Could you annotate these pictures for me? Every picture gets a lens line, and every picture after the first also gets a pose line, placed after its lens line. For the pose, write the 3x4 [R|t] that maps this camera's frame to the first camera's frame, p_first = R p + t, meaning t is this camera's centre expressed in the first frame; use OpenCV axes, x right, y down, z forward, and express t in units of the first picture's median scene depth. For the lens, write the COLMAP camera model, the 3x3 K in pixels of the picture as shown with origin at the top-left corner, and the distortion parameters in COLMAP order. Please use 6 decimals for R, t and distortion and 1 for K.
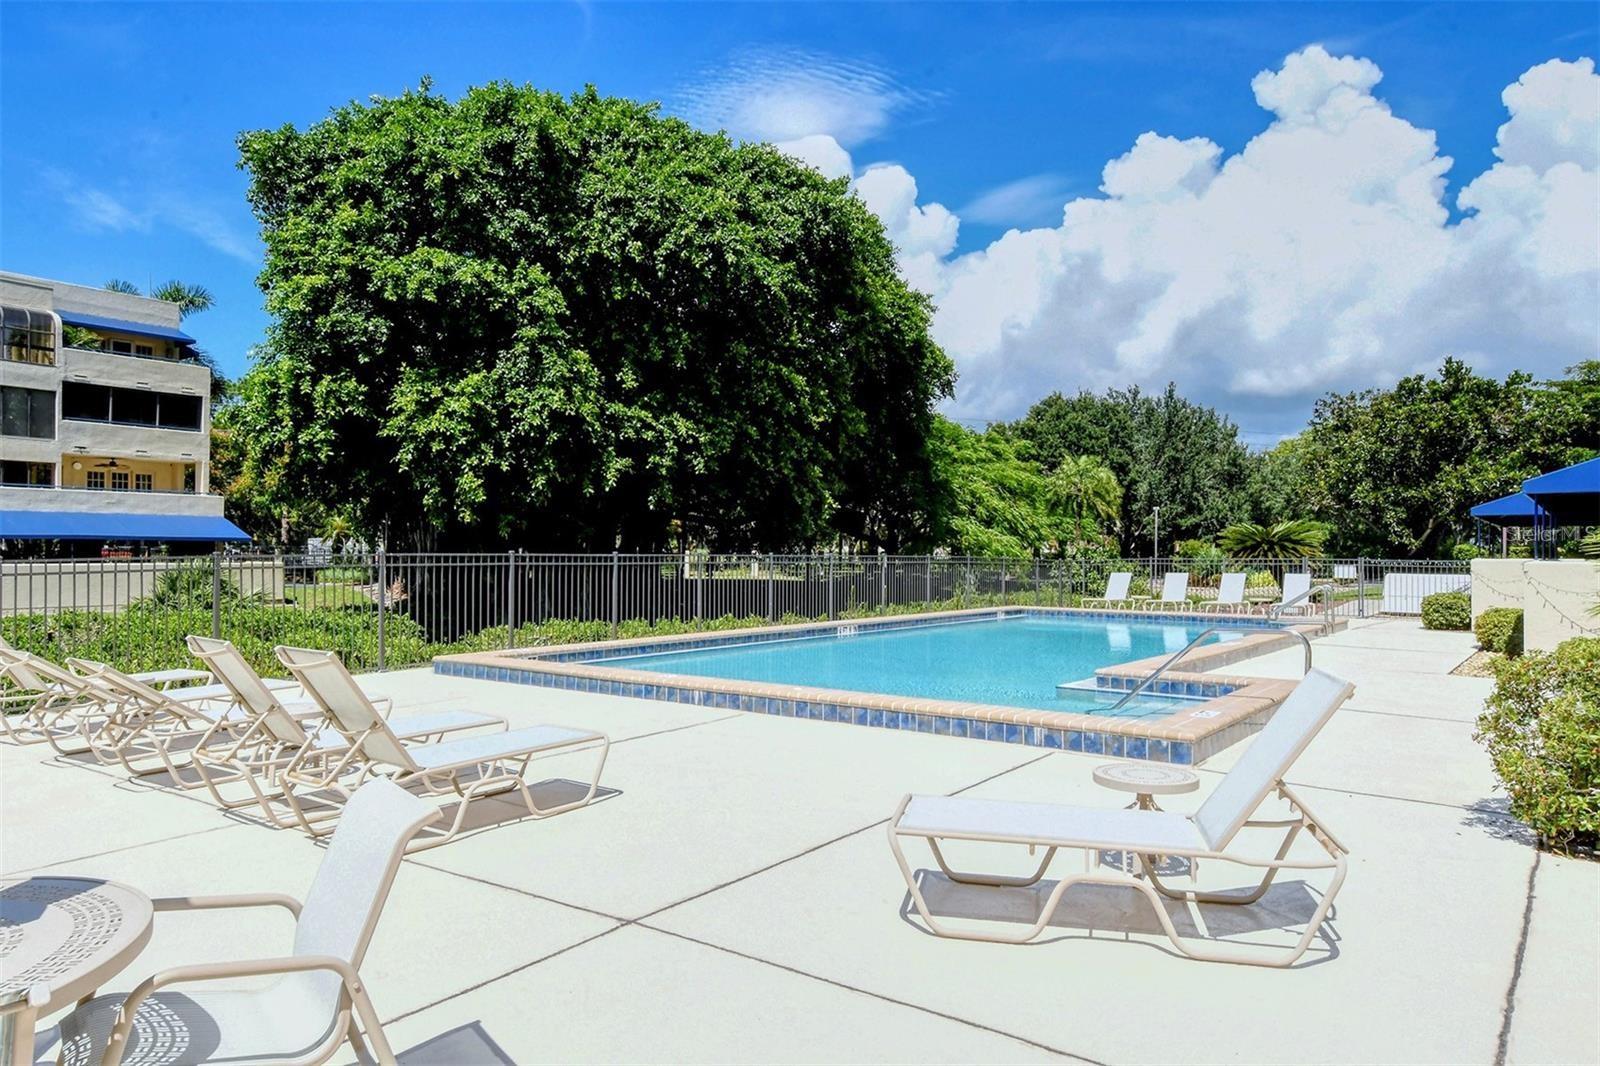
lens RADIAL K [[1062.2, 0, 804.7], [0, 1062.2, 534.4], [0, 0, 1]] dist [0.071755, -0.010399]
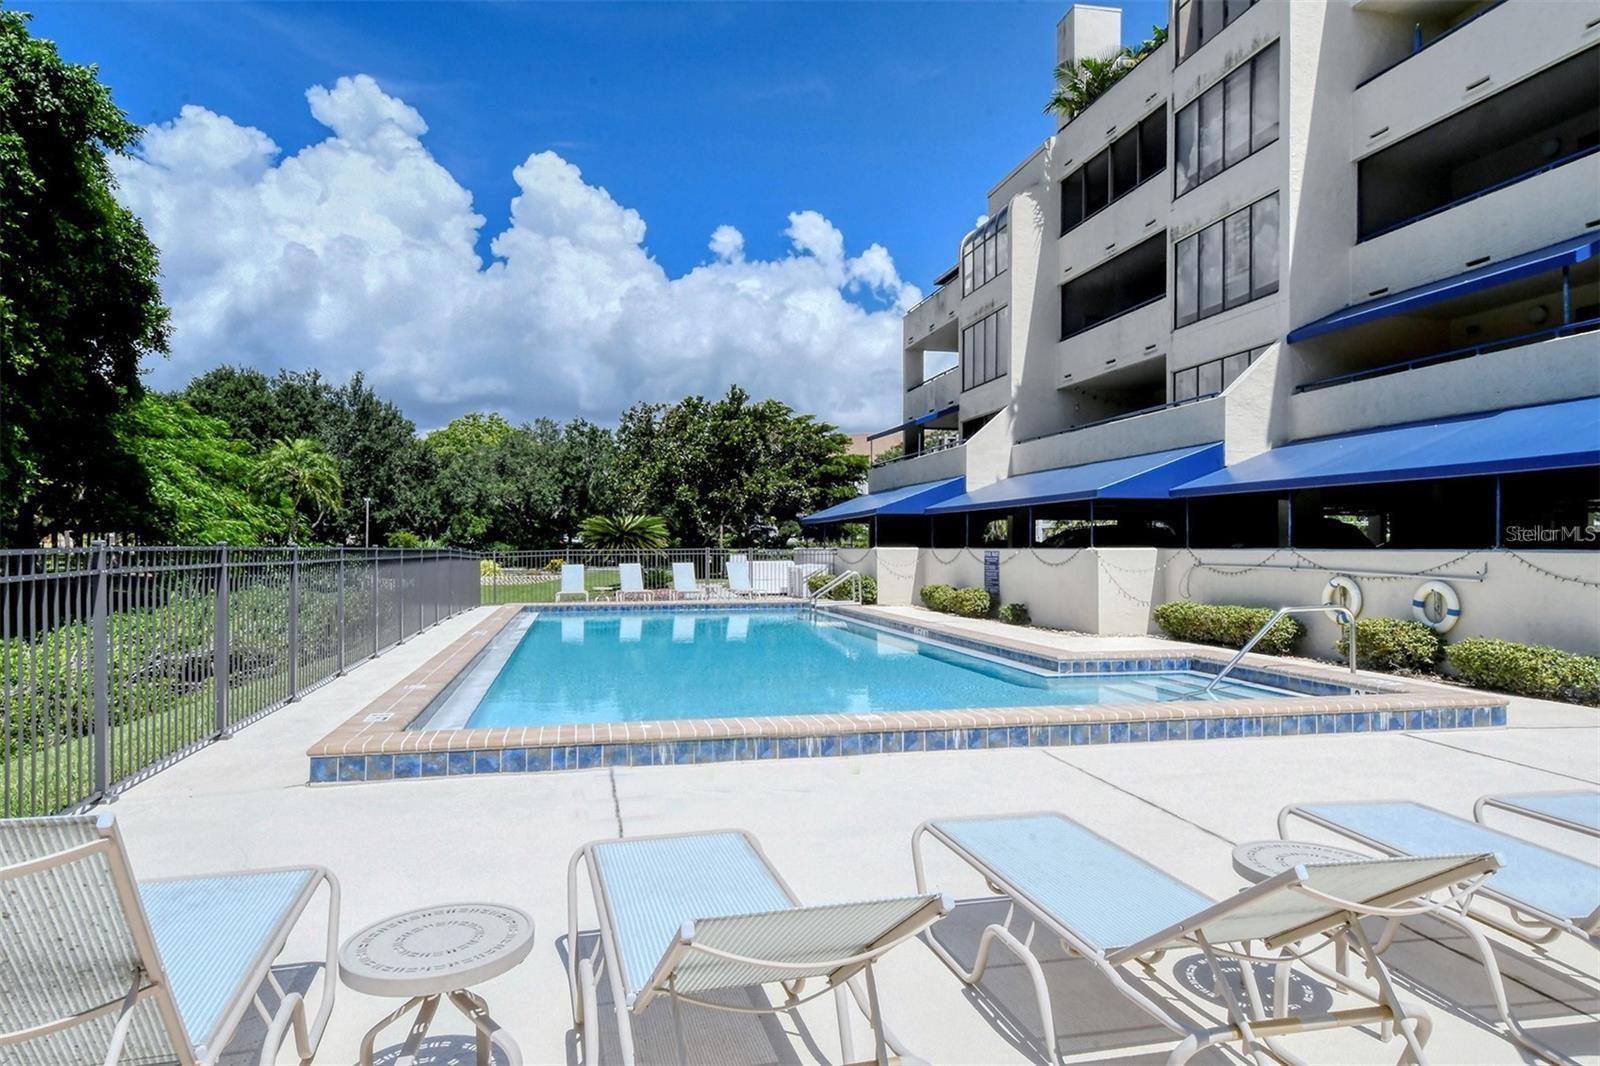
lens RADIAL K [[1006.6, 0, 802.3], [0, 1006.6, 539.9], [0, 0, 1]] dist [0.008765, 0.000199]
pose [[0.654461, 0.002579, 0.756091, -0.097465], [-0.011615, 0.999910, 0.006642, 0.001846], [-0.756007, -0.013129, 0.654432, 0.088531]]
